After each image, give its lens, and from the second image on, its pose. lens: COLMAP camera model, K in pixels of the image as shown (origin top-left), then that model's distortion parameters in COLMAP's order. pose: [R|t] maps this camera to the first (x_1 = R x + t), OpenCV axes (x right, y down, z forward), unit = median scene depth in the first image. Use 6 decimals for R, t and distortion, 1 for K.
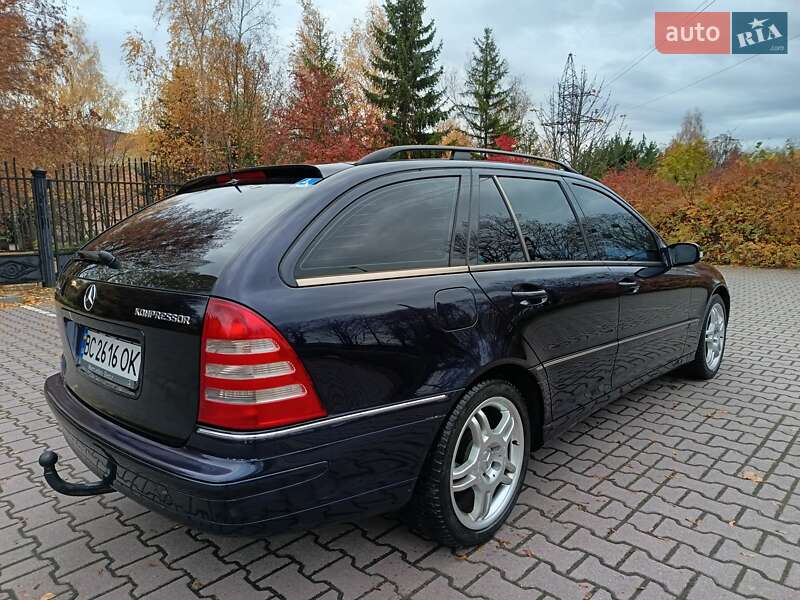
lens RADIAL K [[567.1, 0, 402.4], [0, 567.1, 297.7], [0, 0, 1]] dist [0.033823, -0.028196]
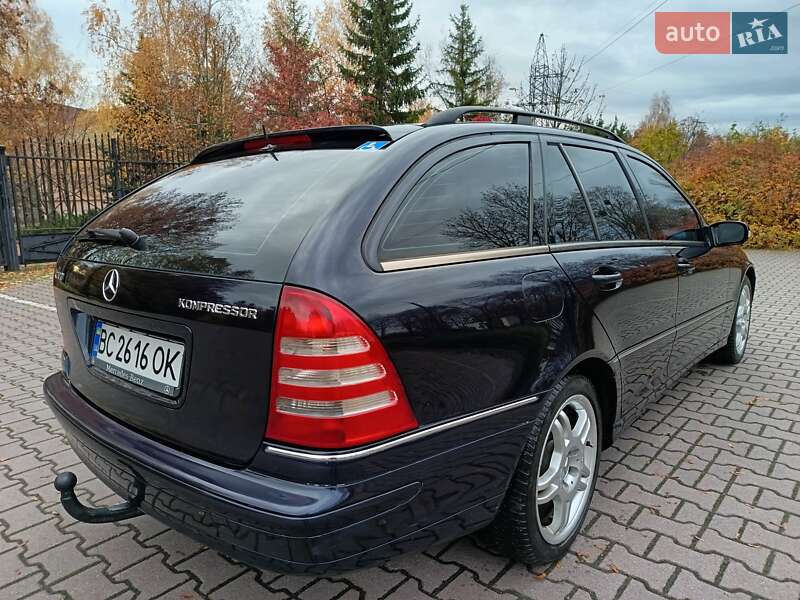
lens RADIAL K [[567.1, 0, 402.5], [0, 567.1, 298.4], [0, 0, 1]] dist [0.033823, -0.028196]
pose [[0.998579, -0.007460, 0.052773, -0.141058], [0.005730, 0.999444, 0.032854, -0.004941], [-0.052988, -0.032505, 0.998066, 0.128379]]
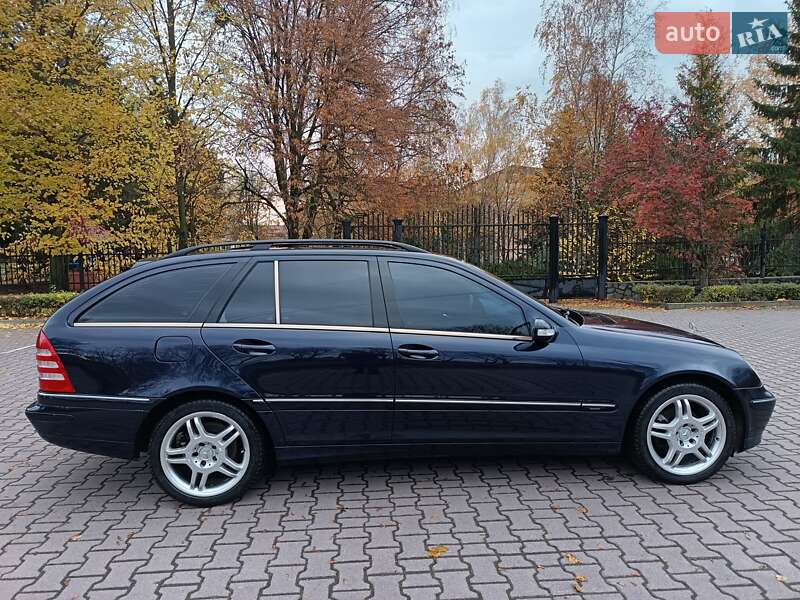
lens RADIAL K [[567.1, 0, 394.9], [0, 567.1, 297.3], [0, 0, 1]] dist [0.033823, -0.028196]
pose [[0.732234, 0.062951, -0.678138, 1.435659], [-0.093330, 0.995600, -0.008354, -0.149982], [0.674628, 0.069408, 0.734887, 0.189235]]
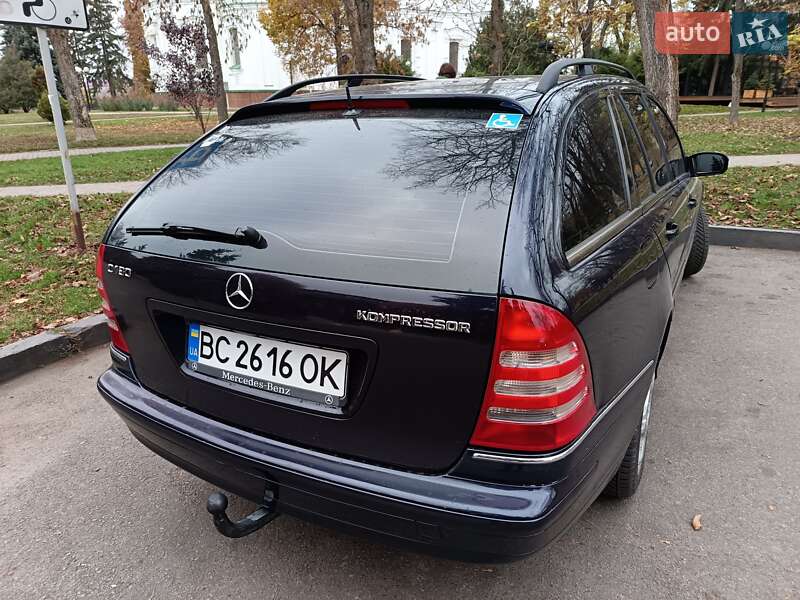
lens RADIAL K [[567.1, 0, 402.5], [0, 567.1, 300.4], [0, 0, 1]] dist [0.033823, -0.028196]
pose [[0.965455, -0.101009, 0.240196, -0.430726], [0.052360, 0.978210, 0.200906, -0.104340], [-0.255255, -0.181389, 0.949707, 0.200987]]
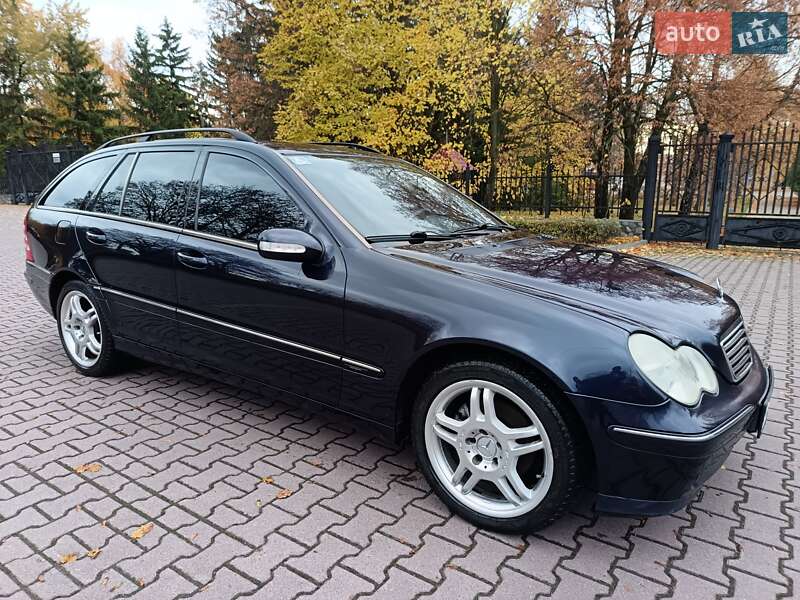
lens RADIAL K [[567.1, 0, 385.6], [0, 567.1, 291.0], [0, 0, 1]] dist [0.033823, -0.028196]
pose [[0.126225, 0.199663, -0.971700, 1.780203], [-0.148719, 0.972274, 0.180462, -0.243111], [0.980790, 0.121731, 0.152419, 1.522167]]
